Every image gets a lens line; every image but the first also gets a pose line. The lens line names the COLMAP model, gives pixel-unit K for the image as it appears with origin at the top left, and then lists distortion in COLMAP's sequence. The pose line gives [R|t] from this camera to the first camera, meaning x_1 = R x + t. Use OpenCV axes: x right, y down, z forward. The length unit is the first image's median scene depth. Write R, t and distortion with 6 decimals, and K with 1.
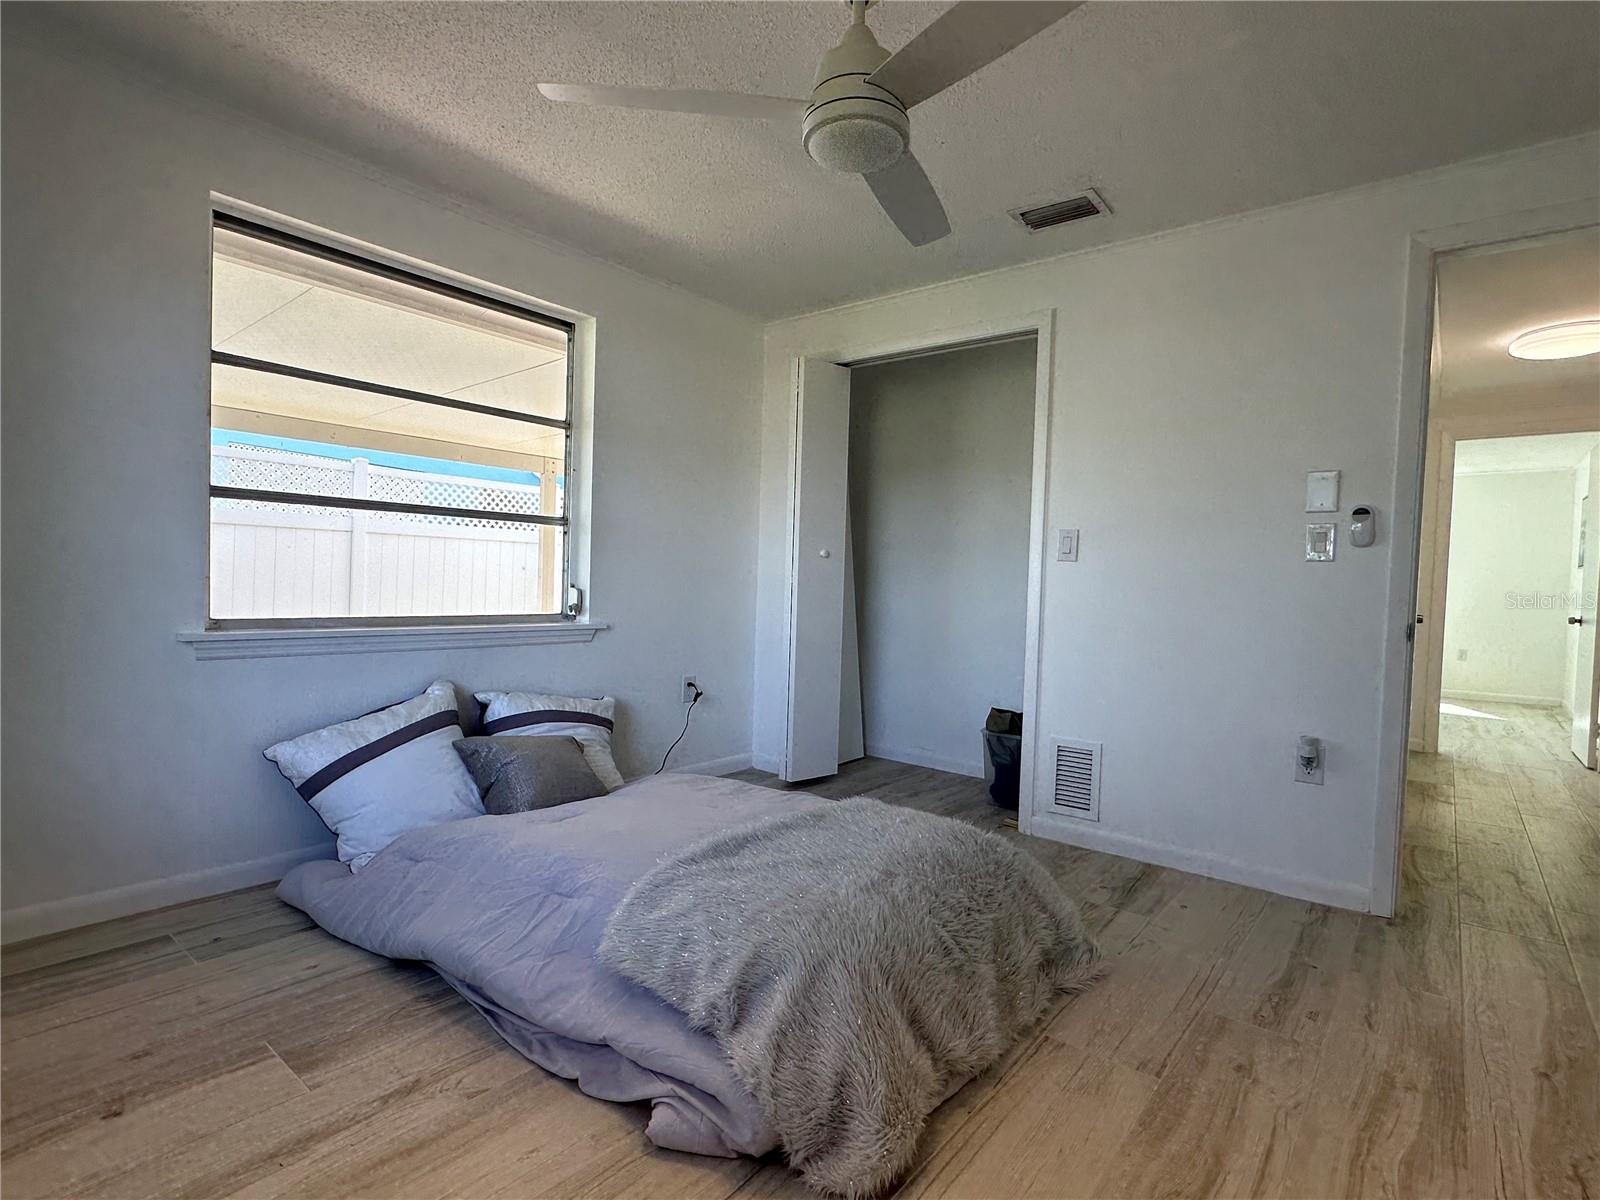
lens RADIAL K [[794.2, 0, 800.0], [0, 794.2, 600.0], [0, 0, 1]] dist [-0.003273, 0.000059]
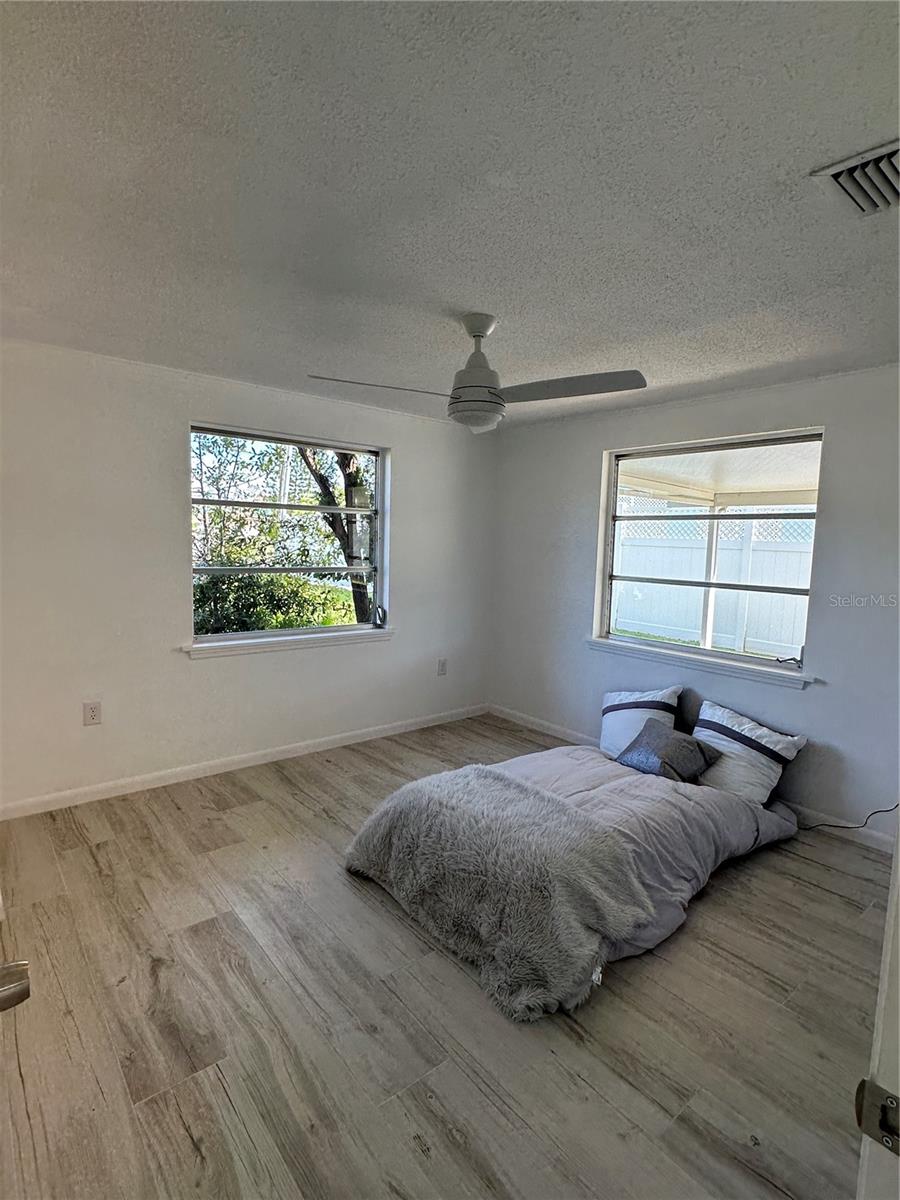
lens RADIAL K [[595.7, 0, 450.0], [0, 595.7, 600.0], [0, 0, 1]] dist [-0.003273, 0.000059]
pose [[-0.194196, 0.061682, -0.979022, 1.377752], [-0.056165, 0.995685, 0.073873, -0.229518], [0.979354, 0.069332, -0.189894, 1.163816]]
